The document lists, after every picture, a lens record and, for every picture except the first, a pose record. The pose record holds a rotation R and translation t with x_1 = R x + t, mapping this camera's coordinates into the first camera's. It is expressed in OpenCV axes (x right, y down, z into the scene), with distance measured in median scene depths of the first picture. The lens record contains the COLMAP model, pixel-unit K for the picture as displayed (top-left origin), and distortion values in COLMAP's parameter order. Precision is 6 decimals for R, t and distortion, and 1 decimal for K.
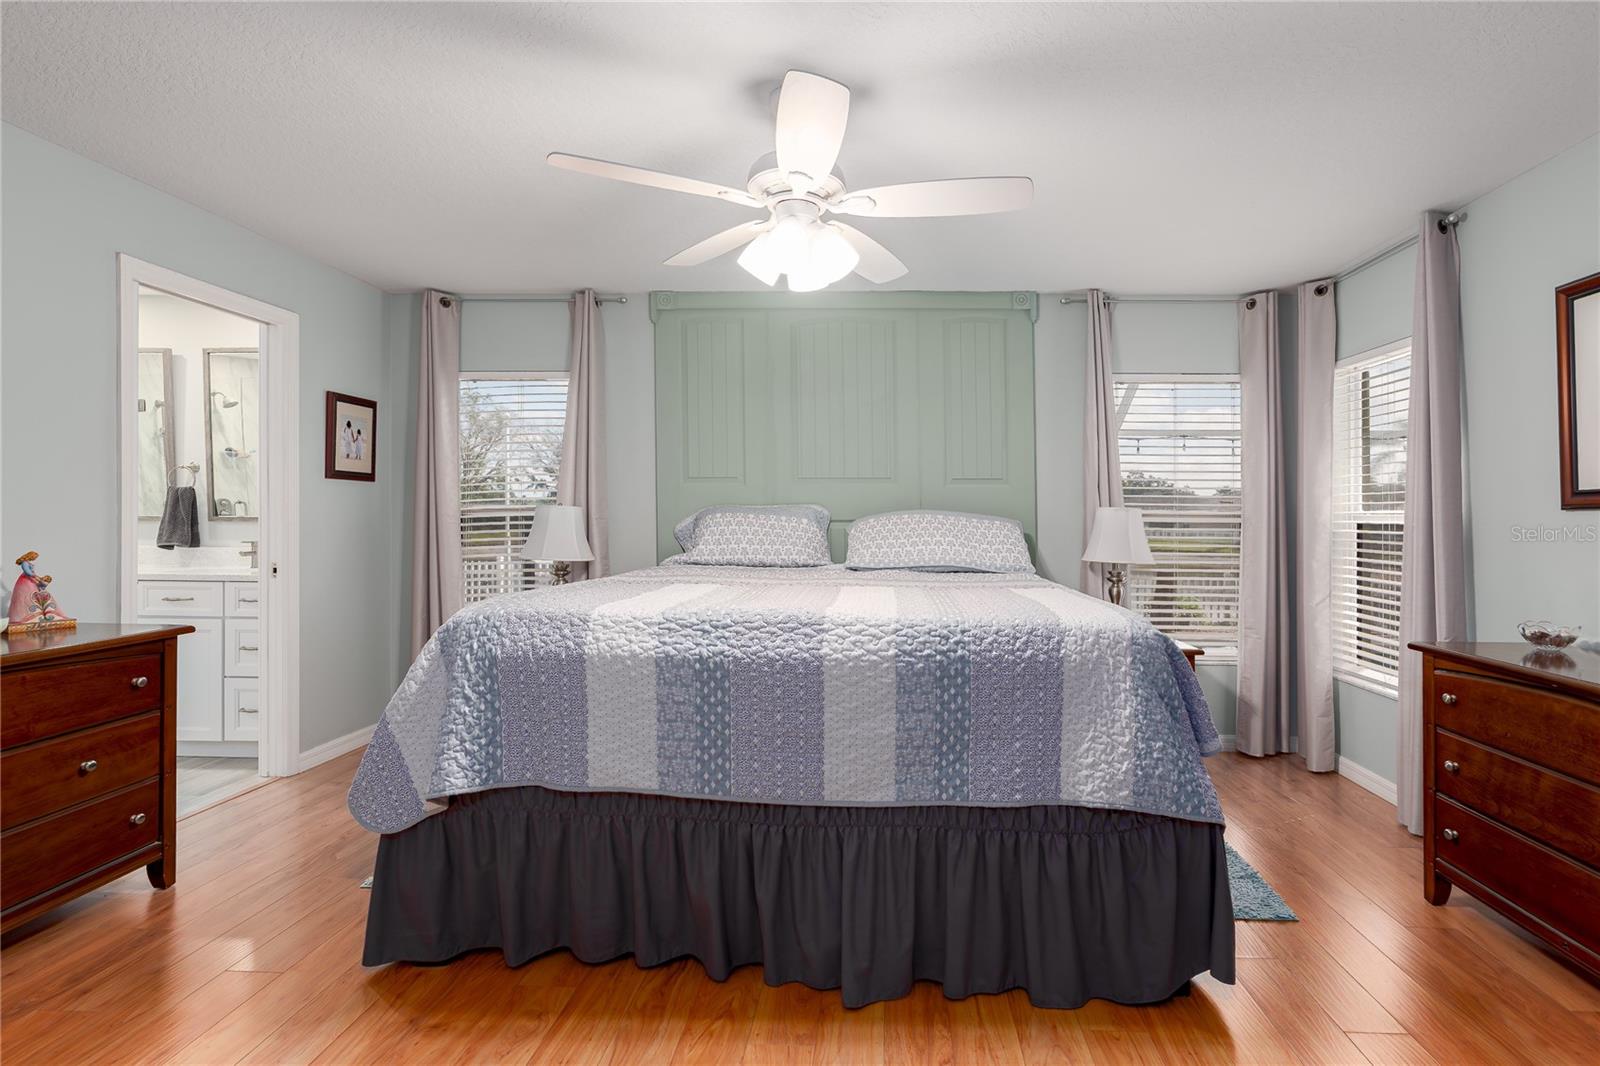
lens RADIAL K [[767.6, 0, 852.6], [0, 767.6, 522.3], [0, 0, 1]] dist [-0.002031, -0.000430]
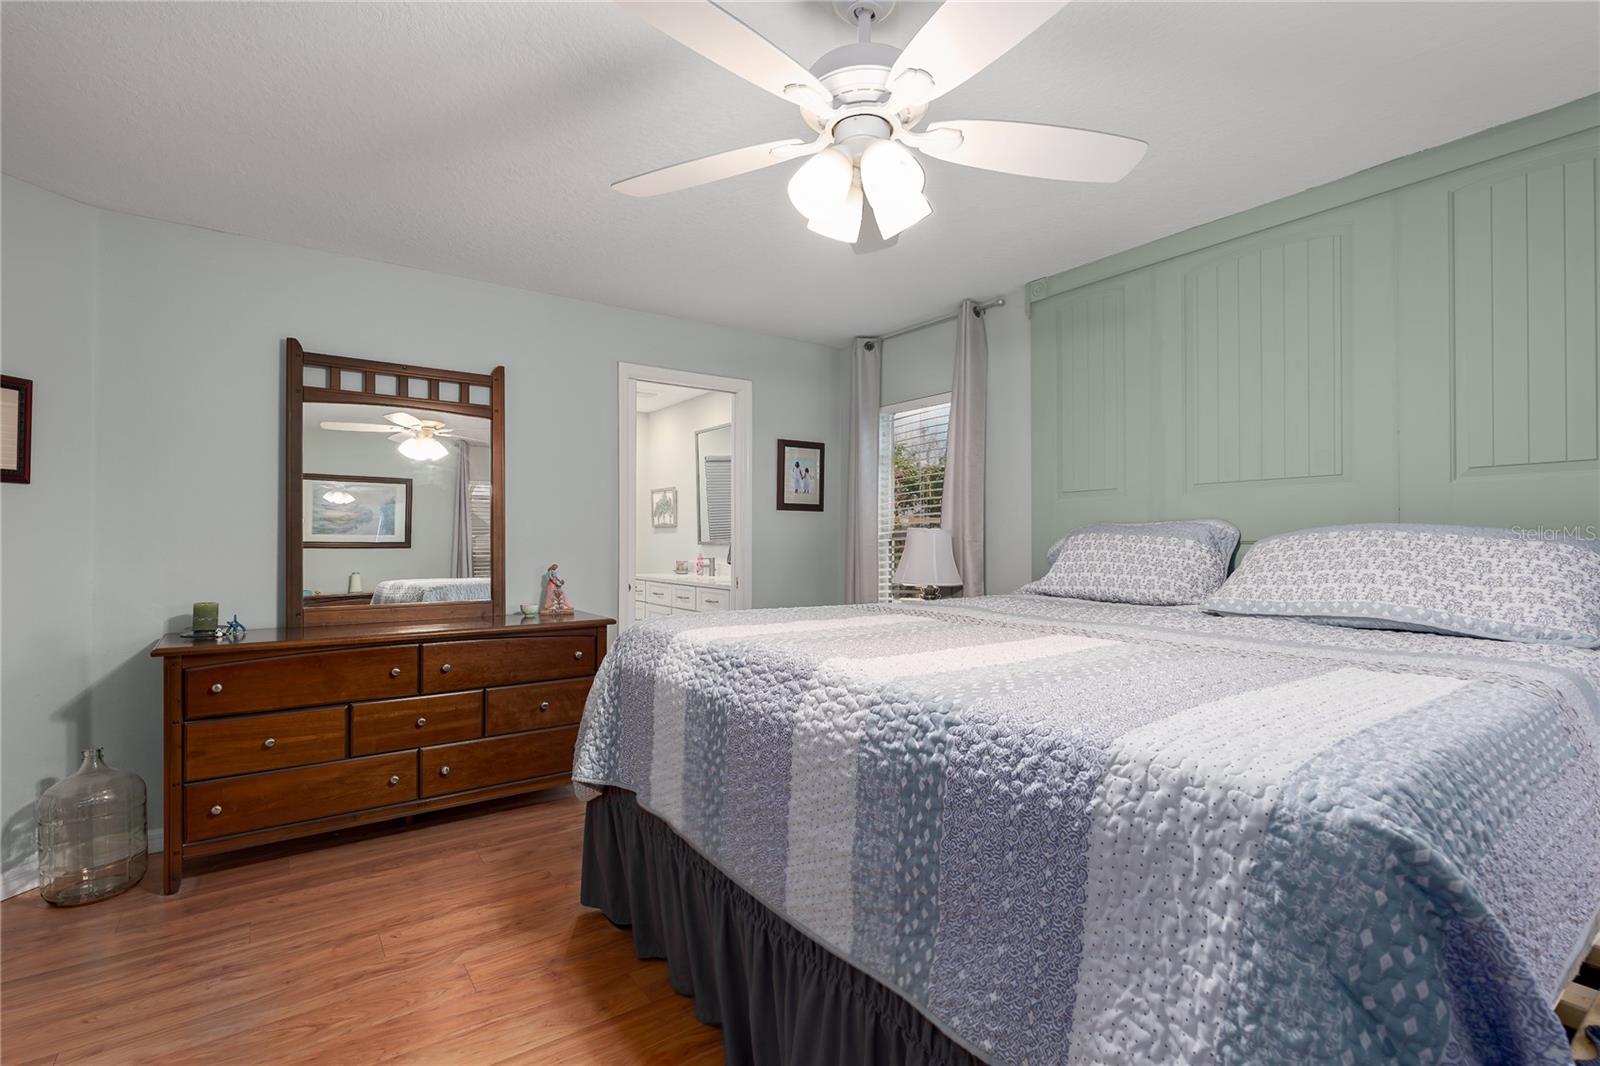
lens RADIAL K [[742.3, 0, 800.3], [0, 742.3, 556.3], [0, 0, 1]] dist [-0.000963, 0.000112]
pose [[0.612185, 0.009109, -0.790662, 0.530050], [0.000653, 0.999927, 0.012026, 0.005170], [0.790714, -0.007879, 0.612135, 0.558450]]
